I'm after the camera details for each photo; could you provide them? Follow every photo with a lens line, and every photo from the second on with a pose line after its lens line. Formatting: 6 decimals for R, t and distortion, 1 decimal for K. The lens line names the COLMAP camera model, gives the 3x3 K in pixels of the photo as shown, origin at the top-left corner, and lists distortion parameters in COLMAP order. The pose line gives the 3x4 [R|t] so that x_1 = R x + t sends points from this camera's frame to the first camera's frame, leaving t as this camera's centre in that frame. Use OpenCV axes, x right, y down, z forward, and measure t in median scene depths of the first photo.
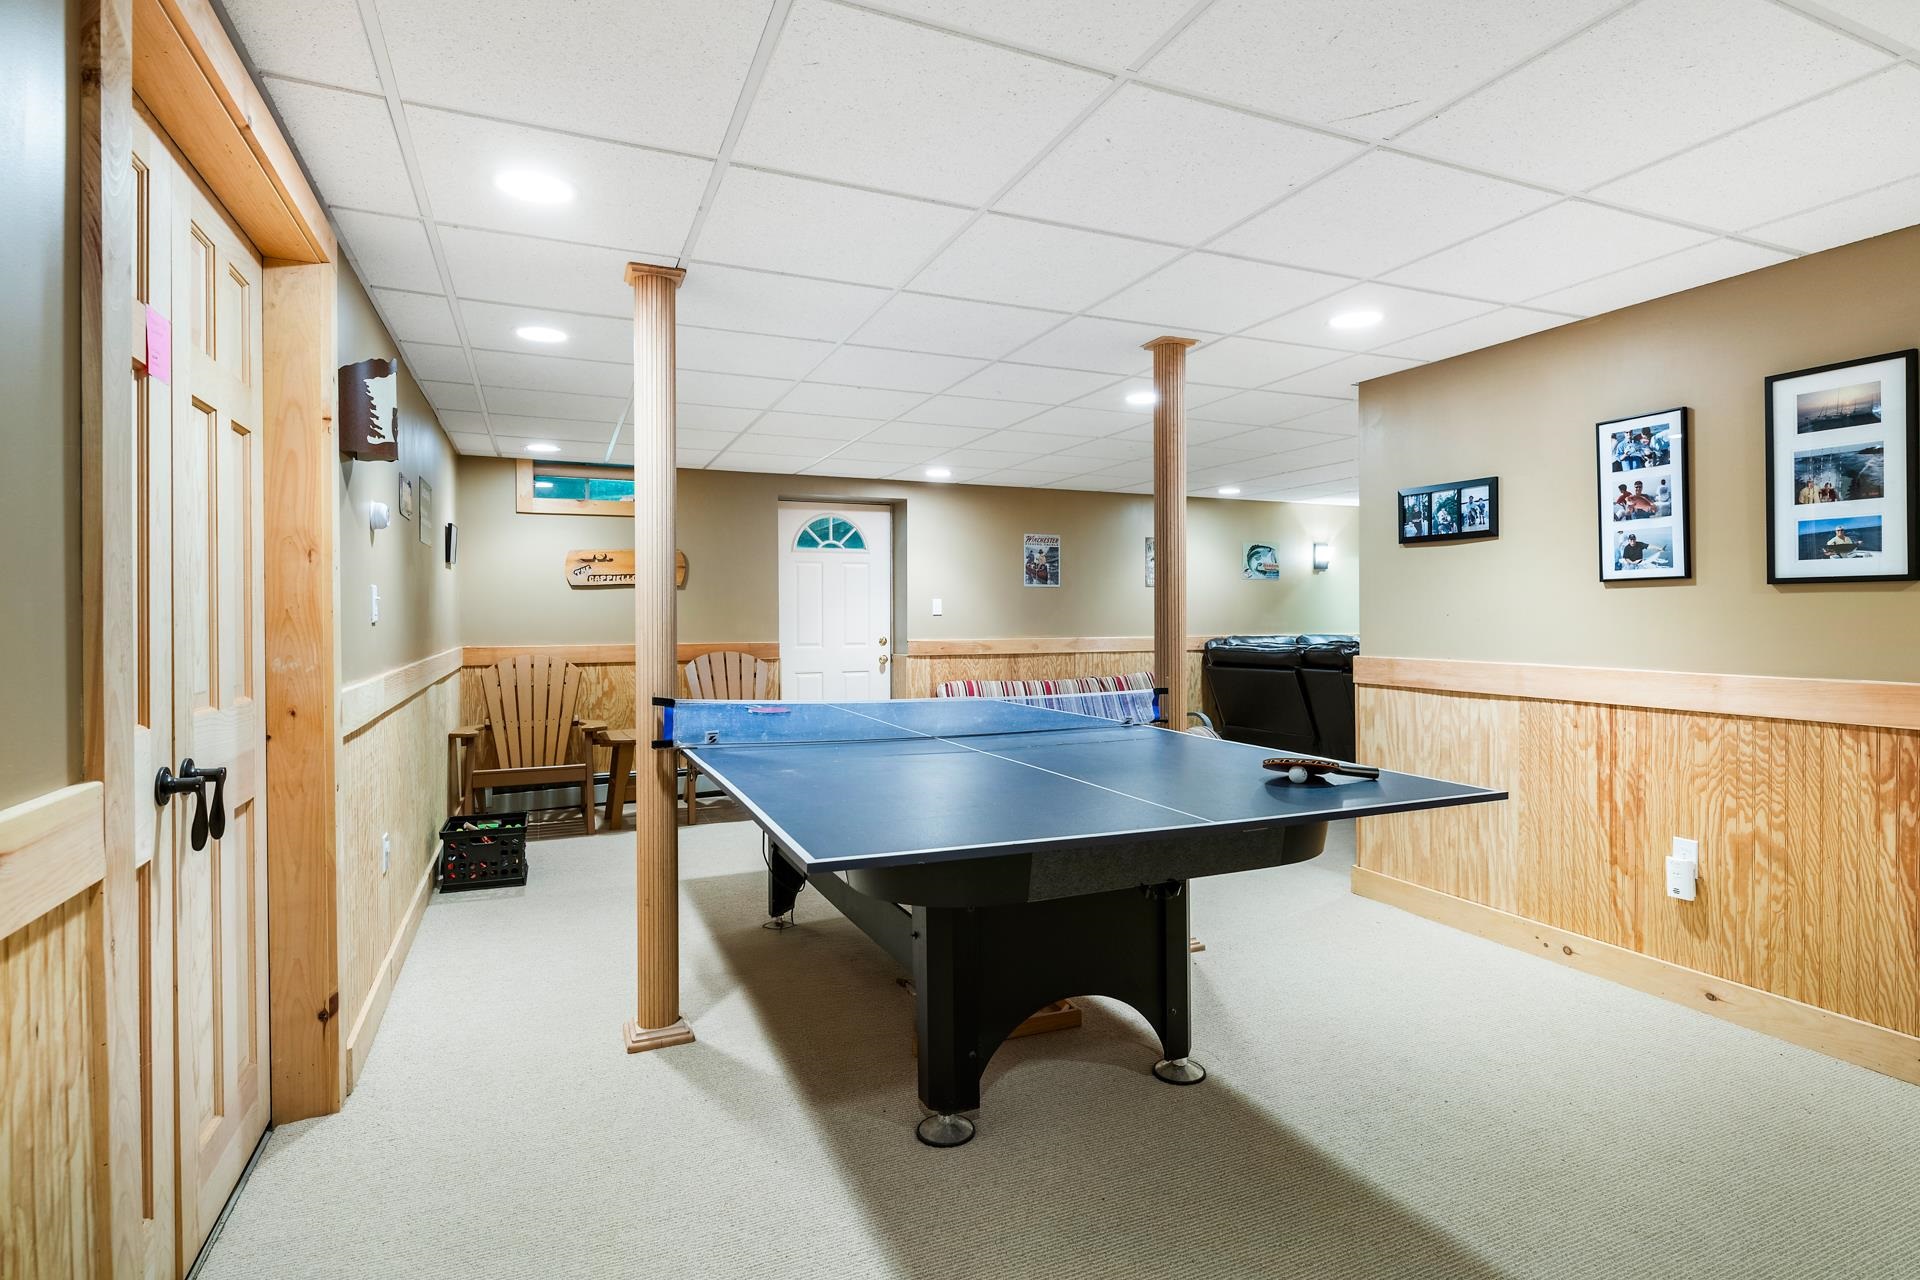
lens RADIAL K [[965.9, 0, 965.2], [0, 965.9, 626.0], [0, 0, 1]] dist [0.026944, -0.000382]
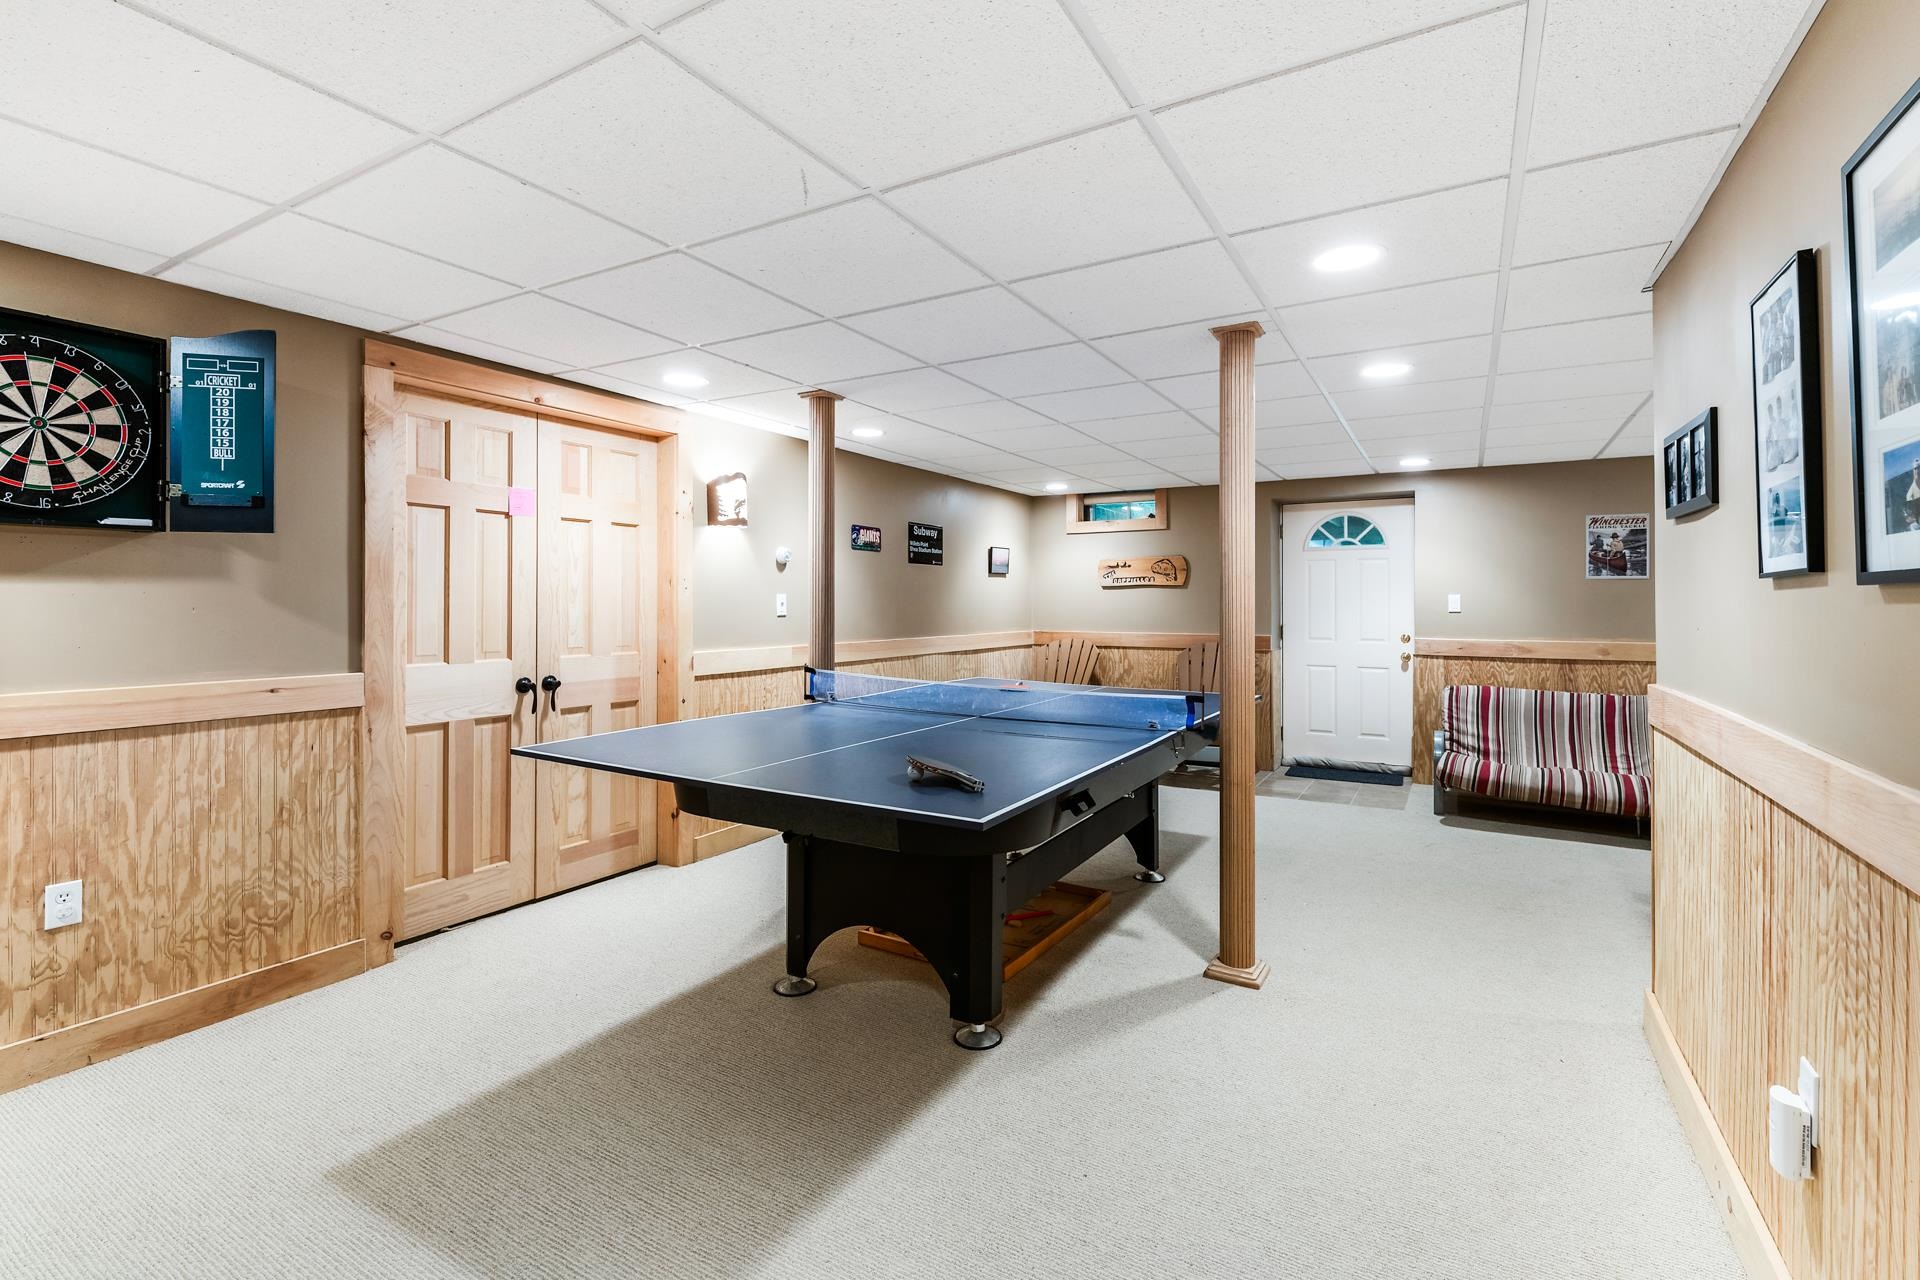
lens RADIAL K [[847.4, 0, 980.7], [0, 847.4, 602.3], [0, 0, 1]] dist [-0.001183, -0.003604]
pose [[0.590115, 0.004821, -0.807305, 0.355136], [-0.014644, 0.999882, -0.004733, -0.010395], [0.807186, 0.014615, 0.590116, 0.160565]]
